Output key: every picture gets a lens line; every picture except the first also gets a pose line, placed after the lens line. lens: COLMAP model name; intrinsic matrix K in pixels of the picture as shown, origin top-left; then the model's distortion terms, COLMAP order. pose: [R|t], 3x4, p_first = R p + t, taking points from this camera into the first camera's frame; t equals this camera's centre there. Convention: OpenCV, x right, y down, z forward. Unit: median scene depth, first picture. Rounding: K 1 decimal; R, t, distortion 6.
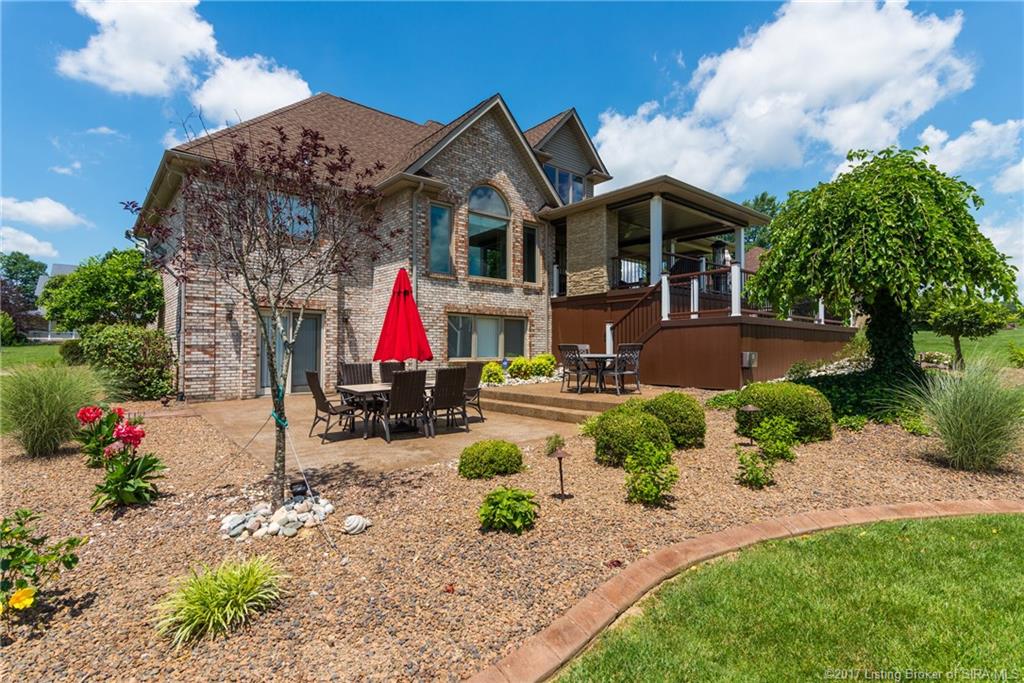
lens RADIAL K [[502.6, 0, 512.0], [0, 502.6, 341.5], [0, 0, 1]] dist [0.015443, 0.000383]
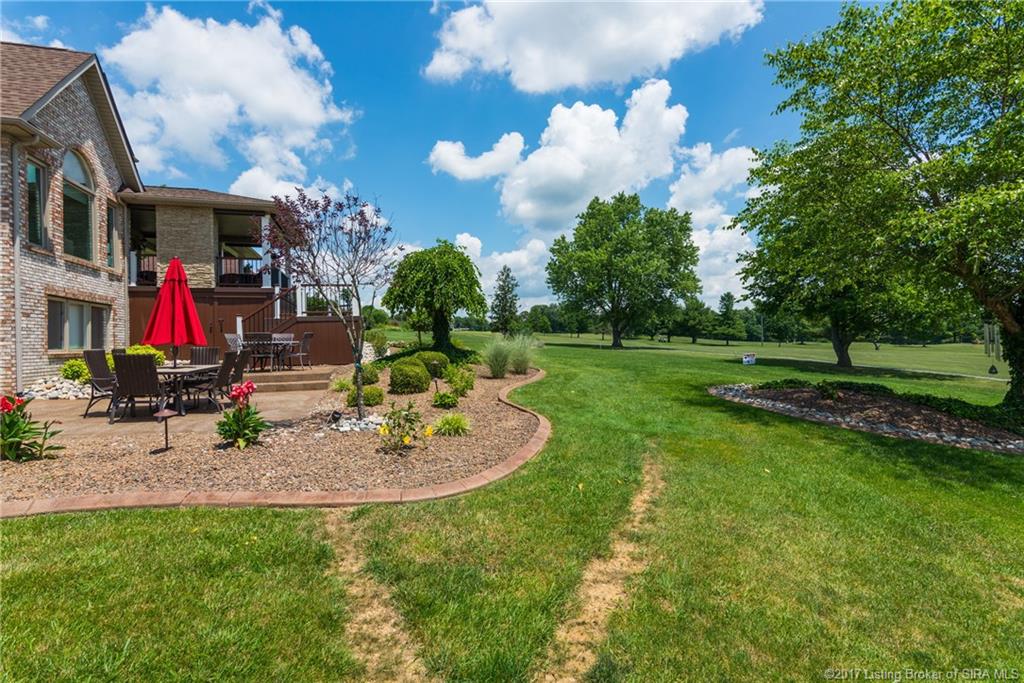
lens RADIAL K [[502.6, 0, 512.0], [0, 502.6, 341.5], [0, 0, 1]] dist [0.015443, 0.000383]
pose [[0.408241, -0.002618, 0.912871, -0.547086], [0.001079, 0.999997, 0.002386, 0.017124], [-0.912874, 0.000011, 0.408242, -0.045190]]
